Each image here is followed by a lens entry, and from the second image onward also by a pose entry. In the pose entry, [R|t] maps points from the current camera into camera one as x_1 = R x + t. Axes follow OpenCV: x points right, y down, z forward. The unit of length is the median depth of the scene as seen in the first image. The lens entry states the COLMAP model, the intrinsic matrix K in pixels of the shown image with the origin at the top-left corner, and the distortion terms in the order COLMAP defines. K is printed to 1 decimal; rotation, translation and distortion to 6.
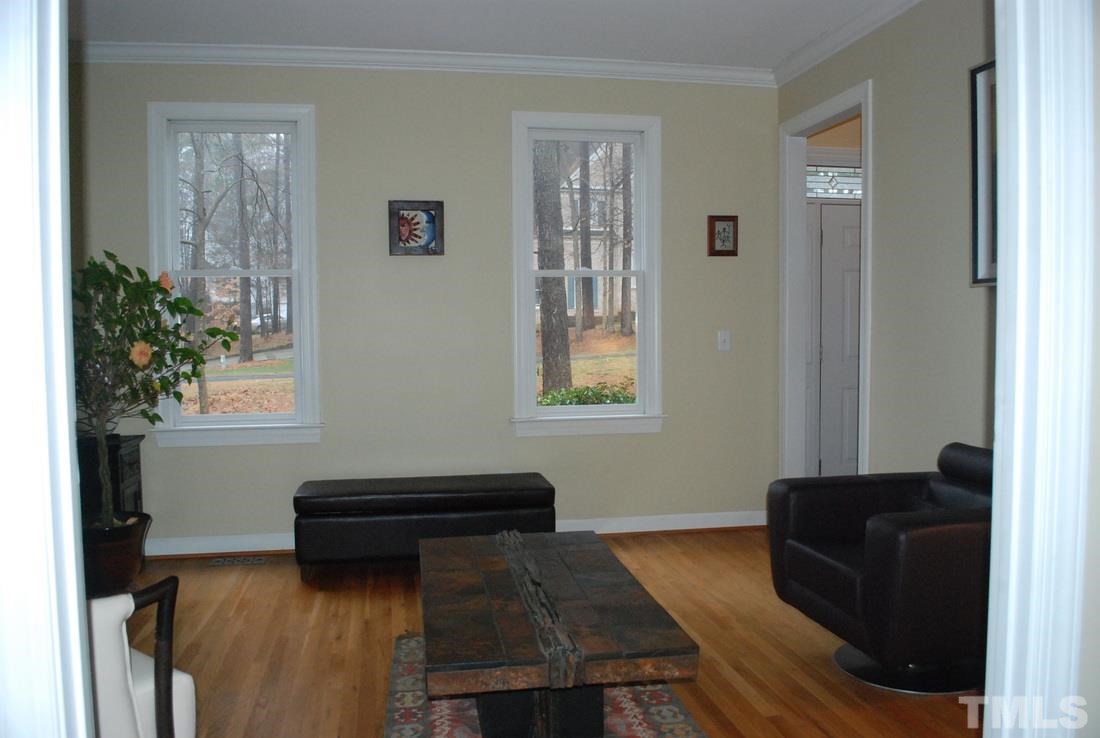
lens RADIAL K [[860.0, 0, 550.0], [0, 860.0, 369.0], [0, 0, 1]] dist [-0.075709, 0.001737]
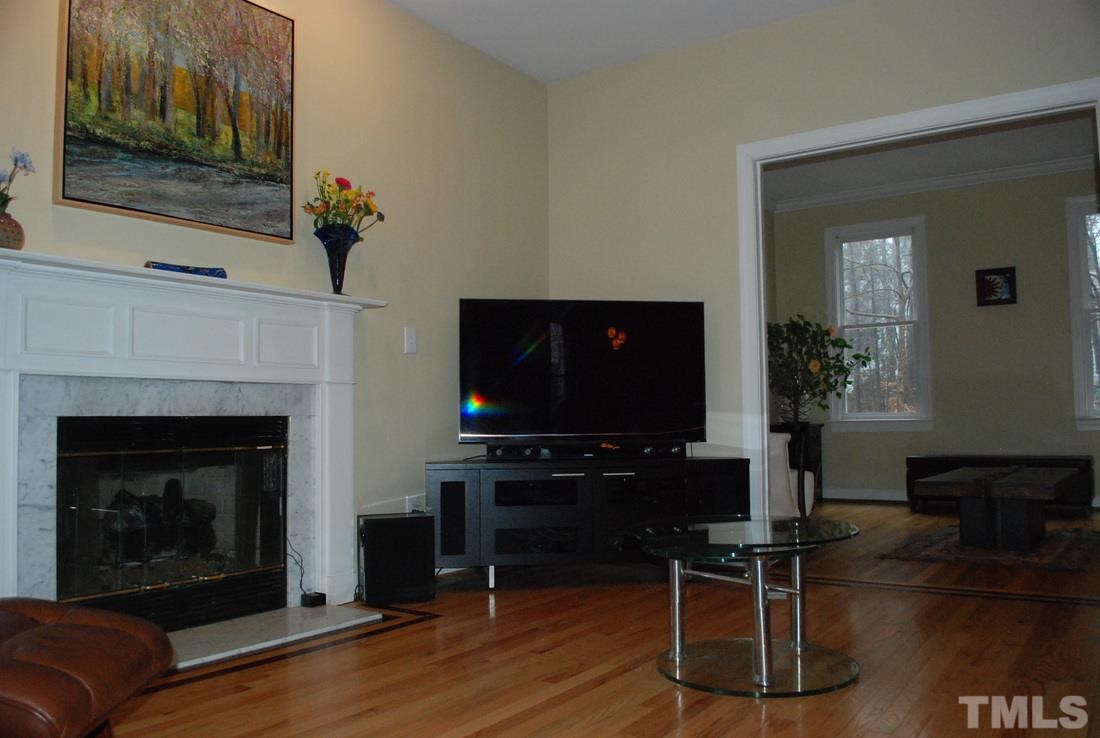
lens RADIAL K [[860.0, 0, 550.0], [0, 860.0, 369.0], [0, 0, 1]] dist [-0.075709, 0.001737]
pose [[0.686319, -0.040380, -0.726179, 0.427500], [-0.032180, 0.995794, -0.085786, 0.147811], [0.726588, 0.082245, 0.682133, -0.629752]]
